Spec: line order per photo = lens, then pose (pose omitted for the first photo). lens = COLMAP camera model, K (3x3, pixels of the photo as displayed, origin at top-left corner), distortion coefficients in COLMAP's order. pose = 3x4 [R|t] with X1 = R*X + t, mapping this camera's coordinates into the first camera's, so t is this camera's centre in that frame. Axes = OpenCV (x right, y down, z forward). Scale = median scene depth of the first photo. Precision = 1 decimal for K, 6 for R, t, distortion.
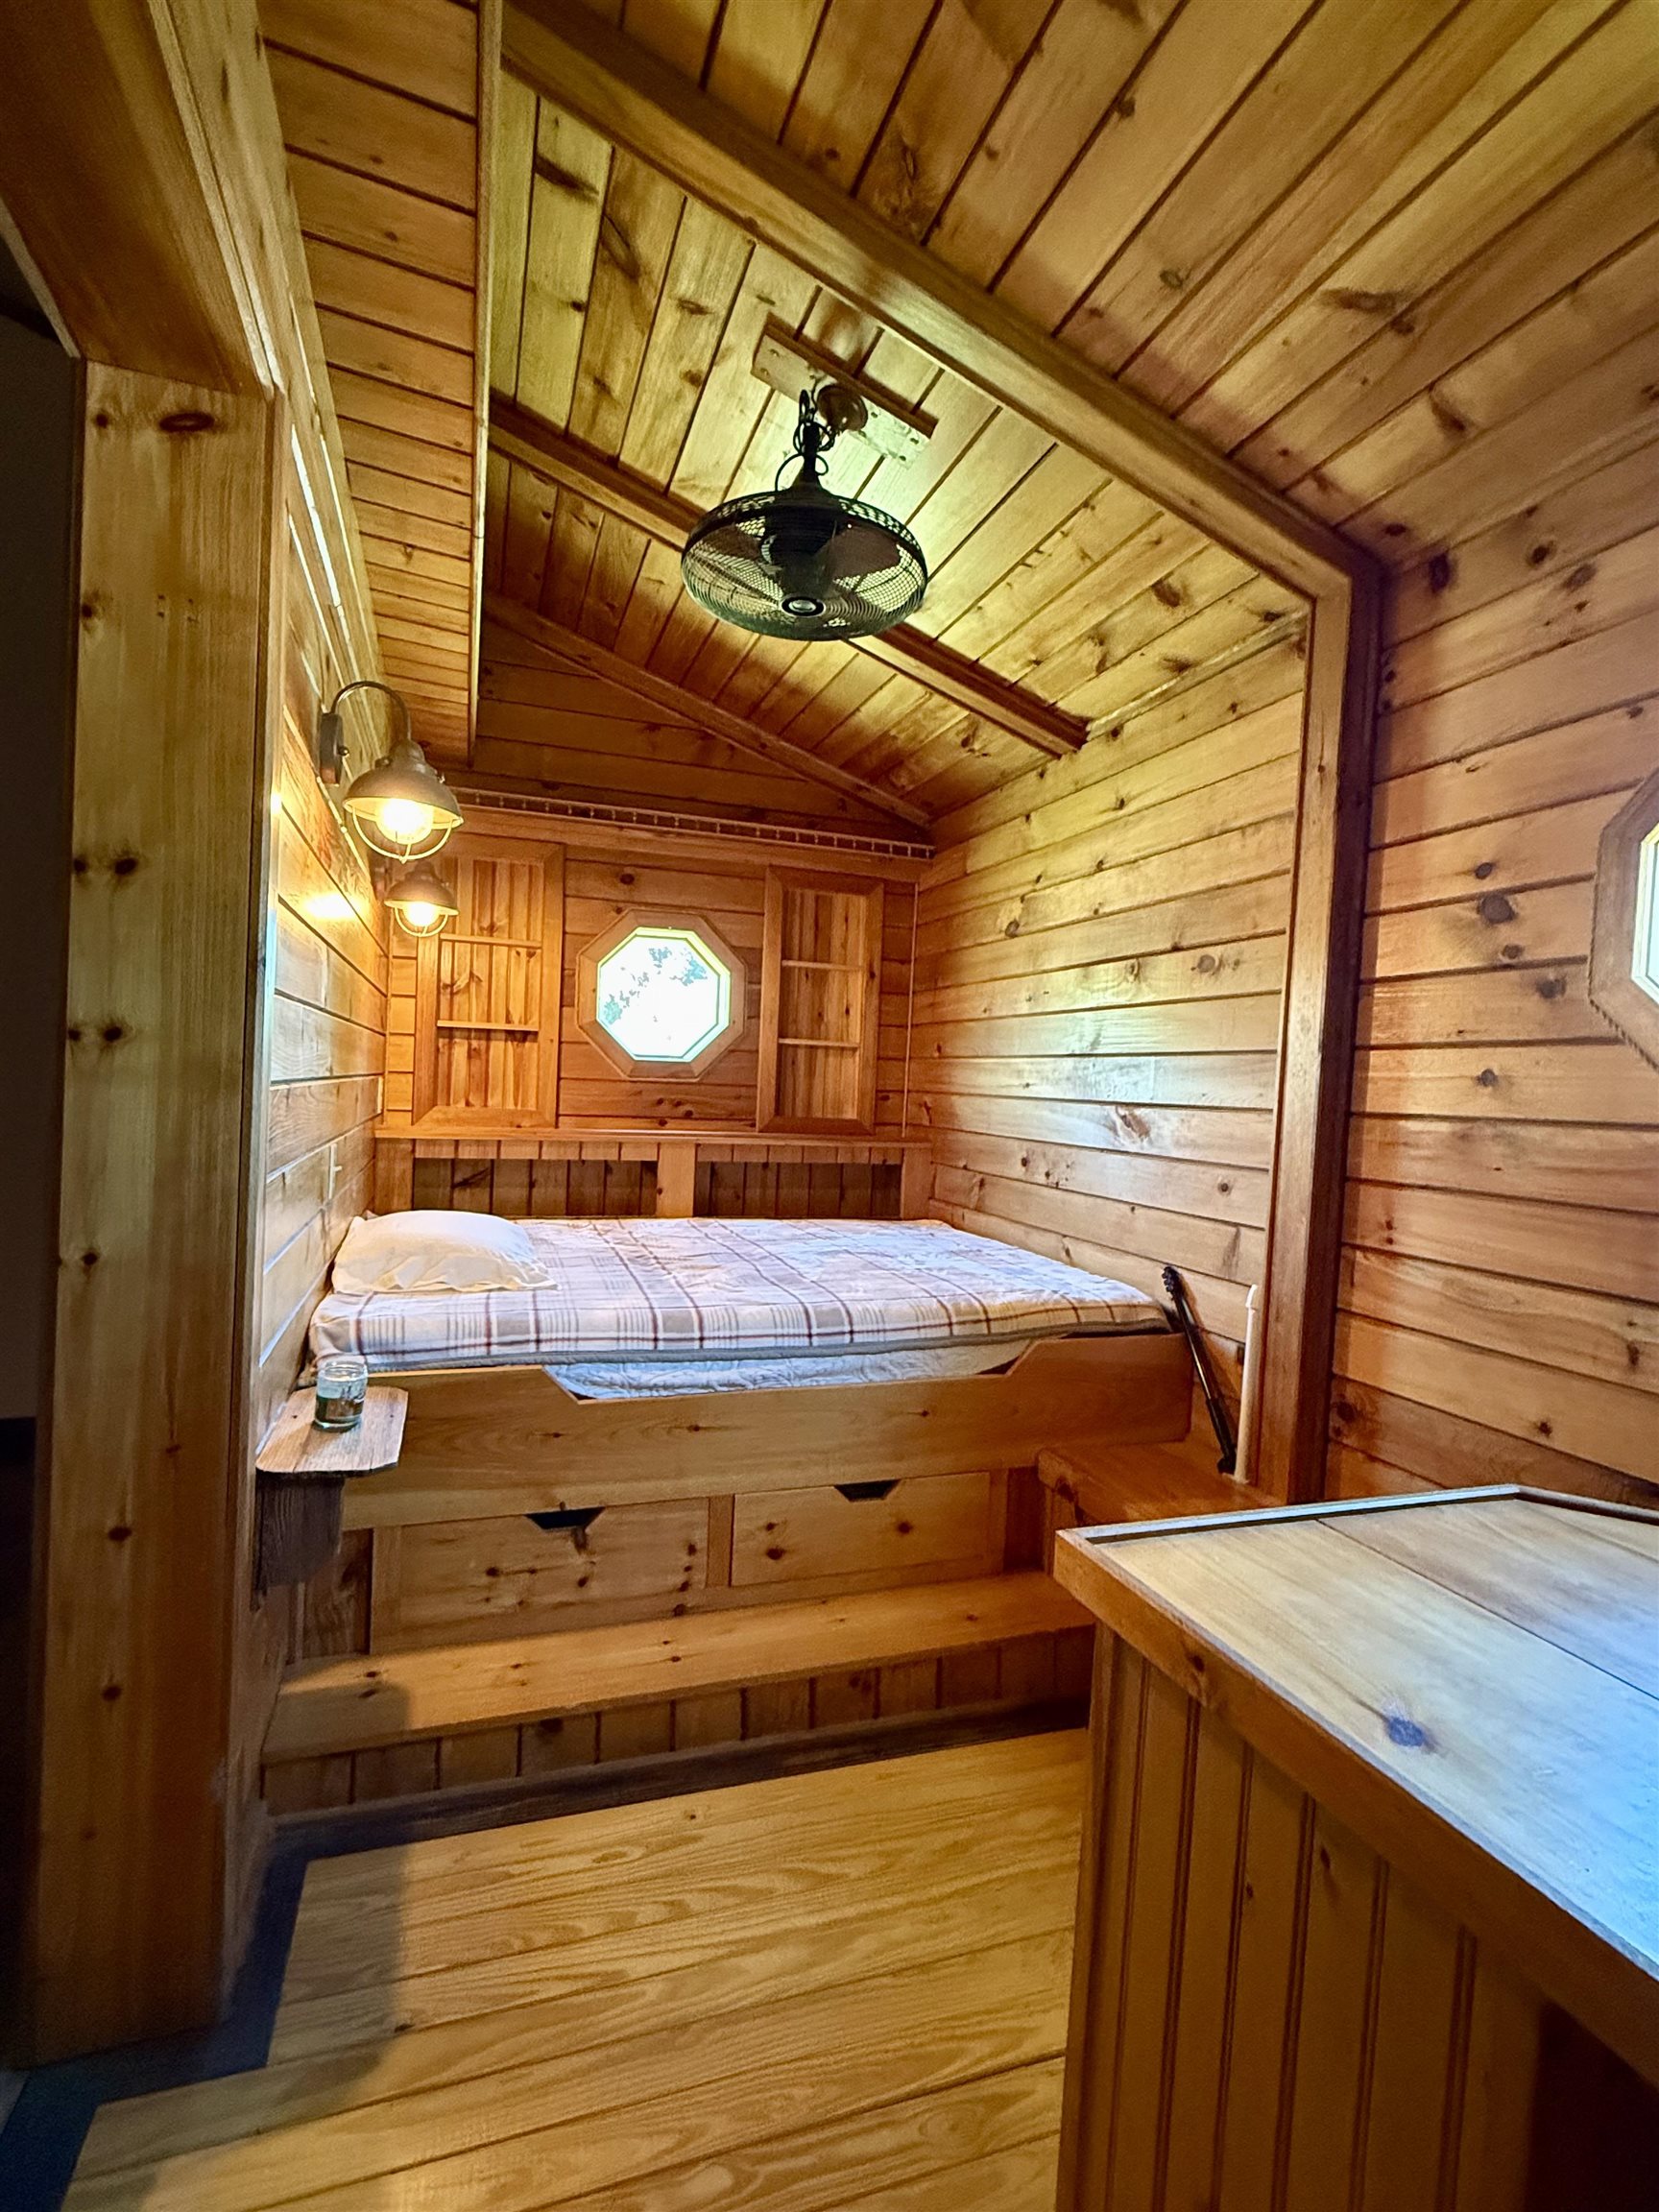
lens RADIAL K [[1071.0, 0, 829.5], [0, 1071.0, 1106.0], [0, 0, 1]] dist [0.004980, 0.000210]
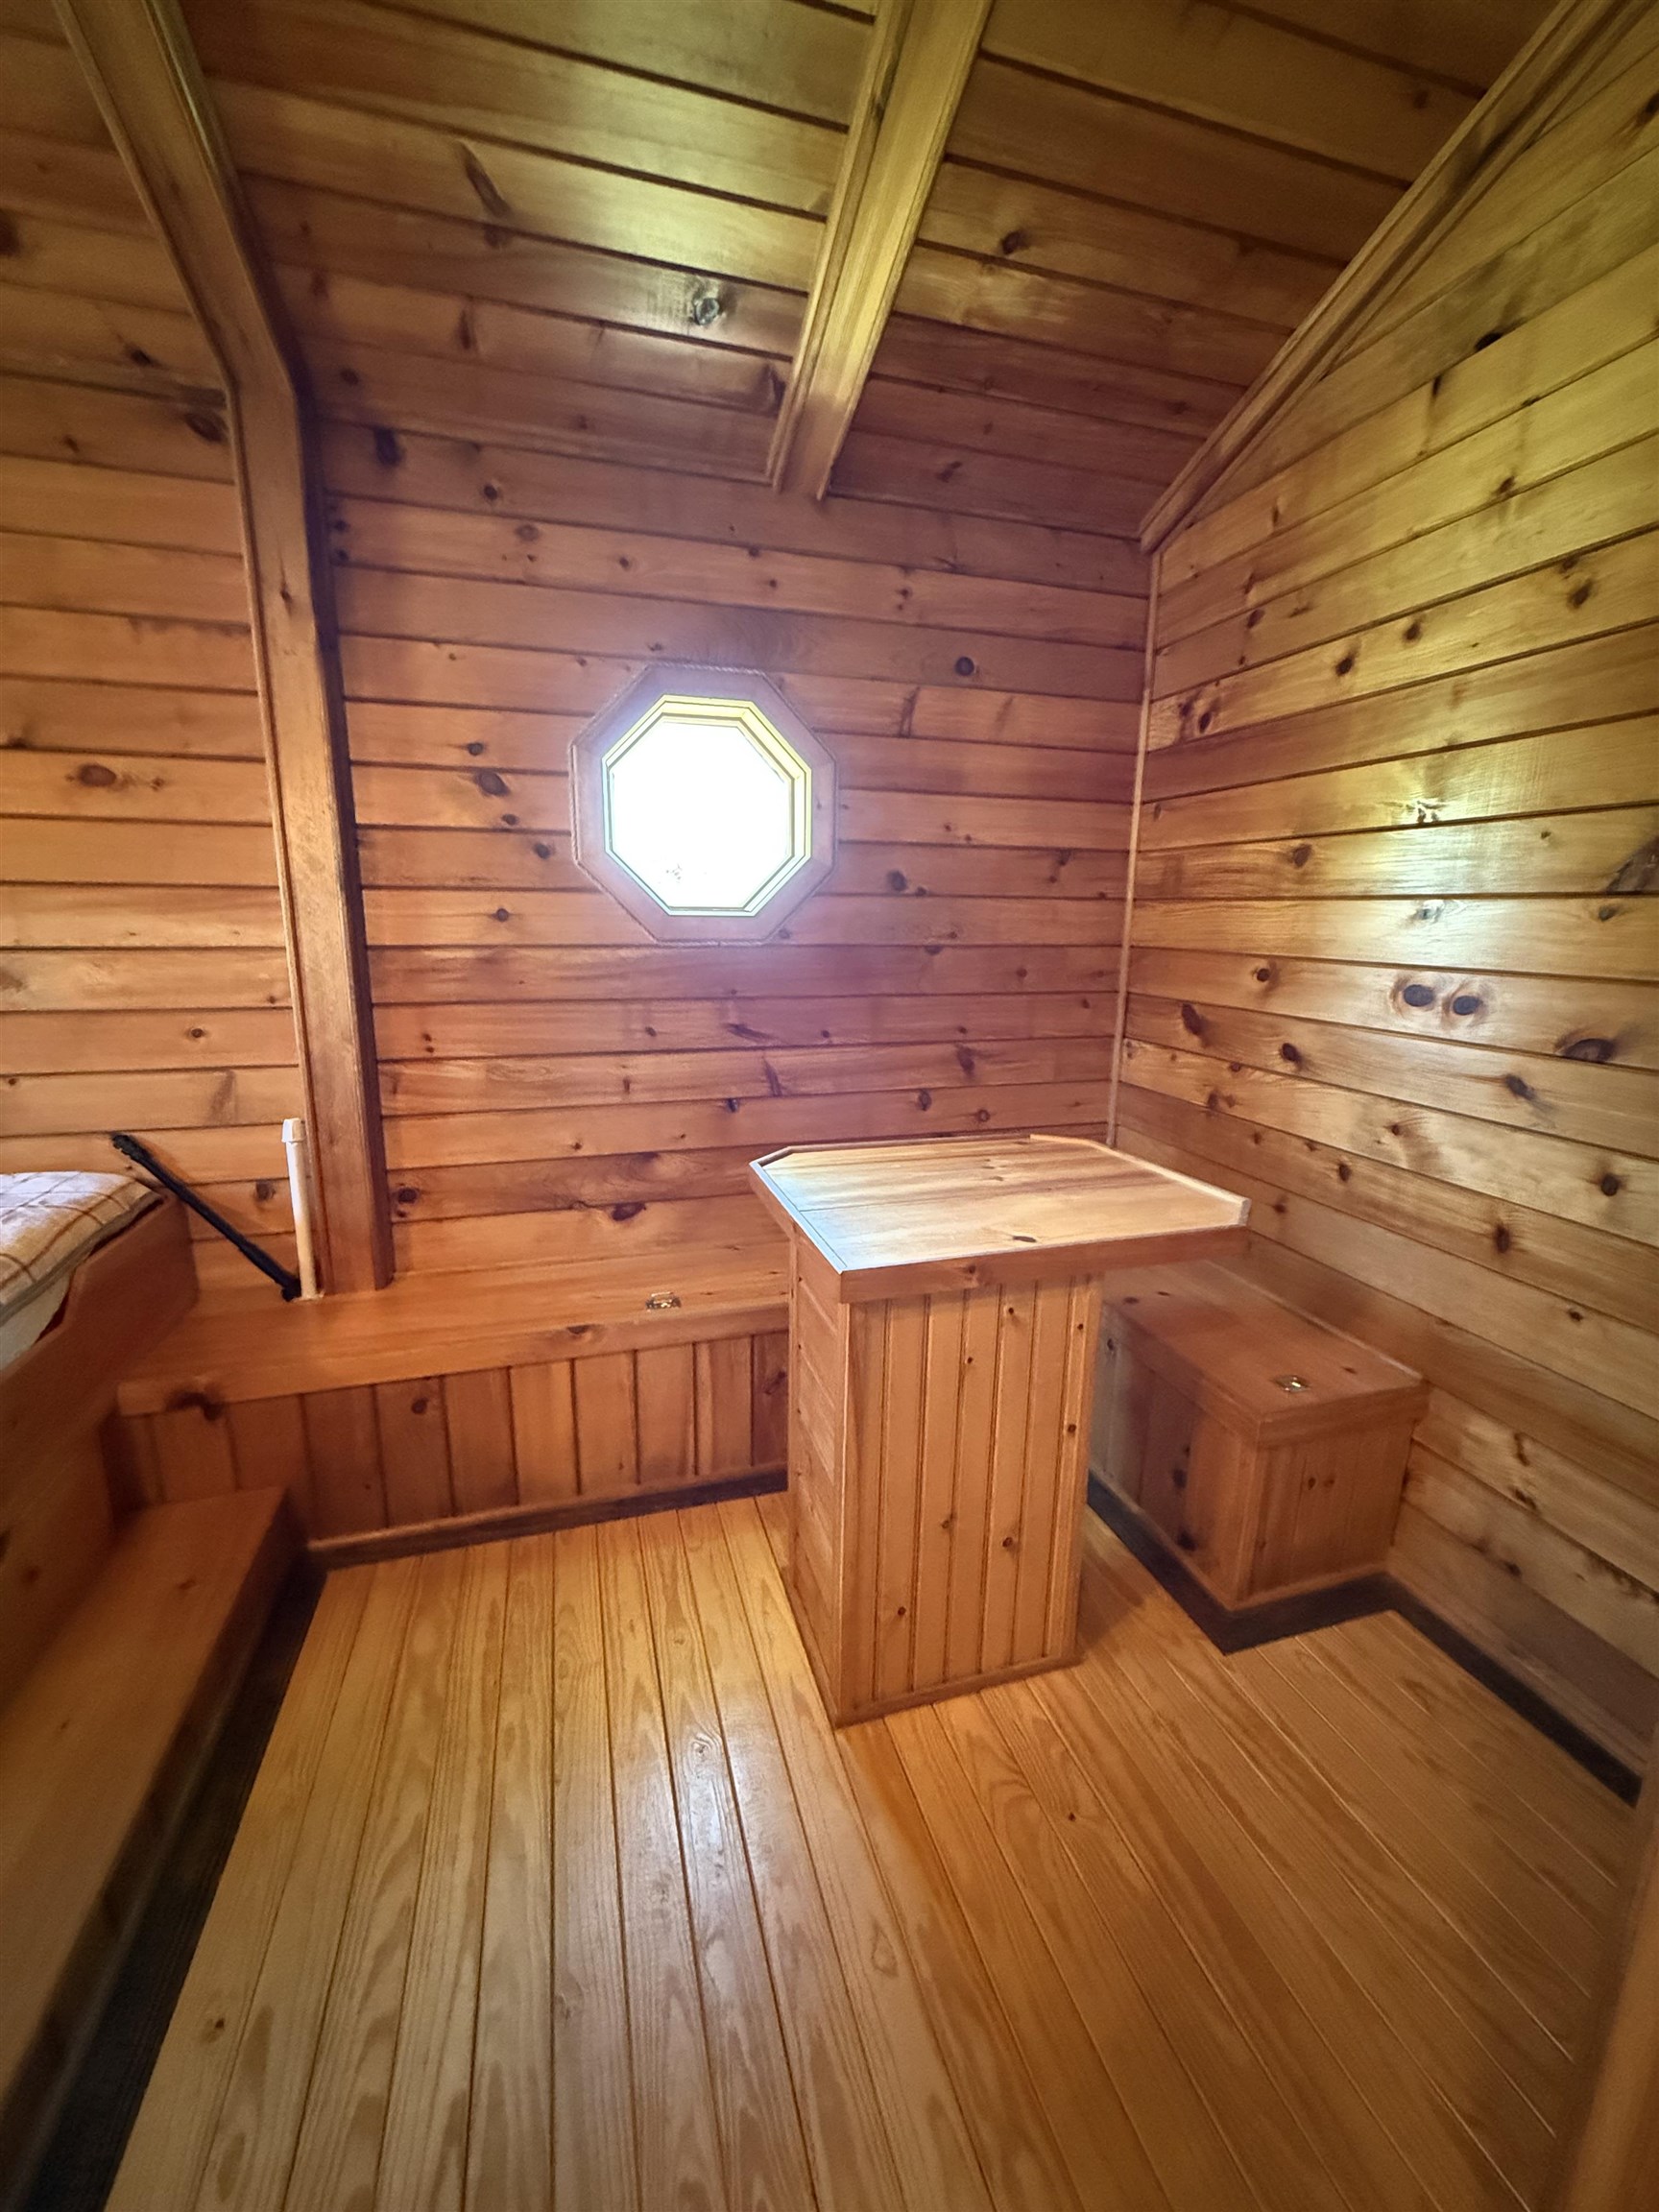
lens RADIAL K [[884.0, 0, 829.5], [0, 884.0, 1106.0], [0, 0, 1]] dist [-0.000436, 0.000248]
pose [[0.033812, -0.257259, 0.965751, -0.471022], [0.008890, 0.966342, 0.257105, -0.070918], [-0.999389, -0.000108, 0.034961, 0.512184]]
